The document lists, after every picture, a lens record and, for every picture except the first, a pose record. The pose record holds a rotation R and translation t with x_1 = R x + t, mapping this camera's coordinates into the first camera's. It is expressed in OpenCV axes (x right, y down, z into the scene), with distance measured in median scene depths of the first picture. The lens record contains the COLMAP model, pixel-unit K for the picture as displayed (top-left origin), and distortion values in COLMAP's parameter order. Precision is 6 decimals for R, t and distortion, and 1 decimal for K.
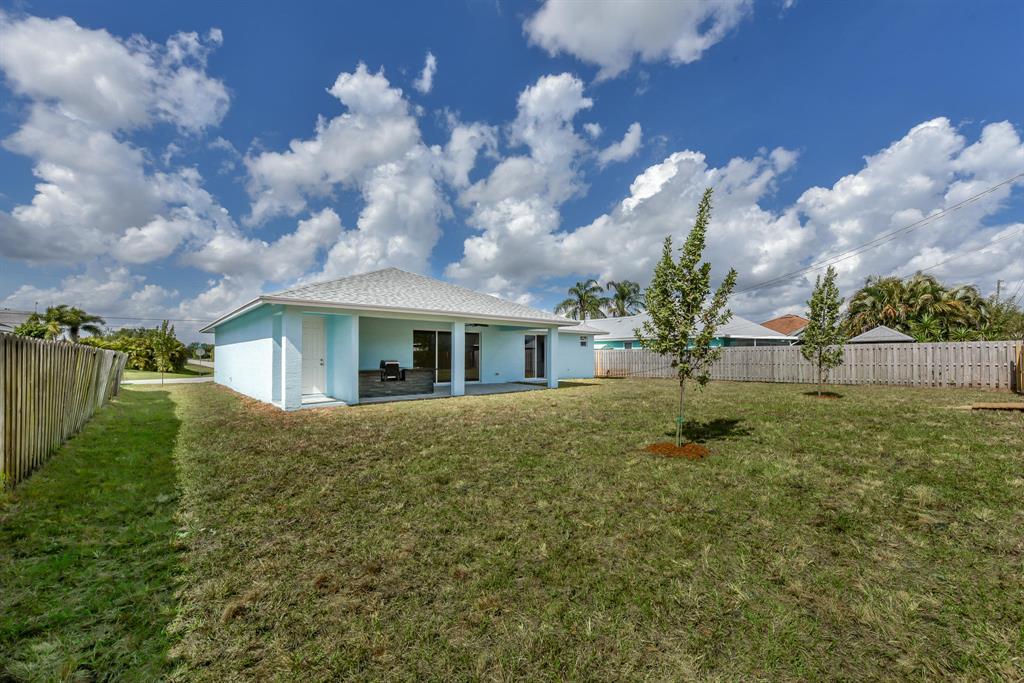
lens RADIAL K [[420.5, 0, 512.0], [0, 420.5, 341.5], [0, 0, 1]] dist [0.096737, 0.000043]
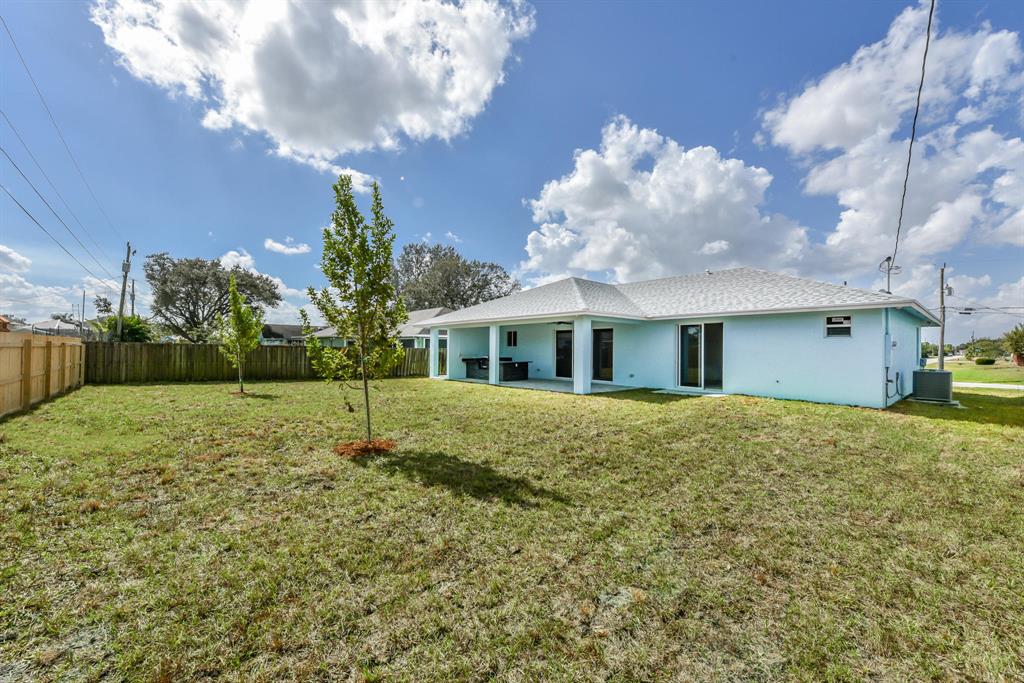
lens RADIAL K [[420.5, 0, 512.0], [0, 420.5, 341.5], [0, 0, 1]] dist [0.096737, 0.000043]
pose [[-0.076038, -0.017632, -0.996949, 0.758743], [0.021020, 0.999593, -0.019282, 0.018534], [0.996883, -0.022422, -0.075636, 0.760103]]
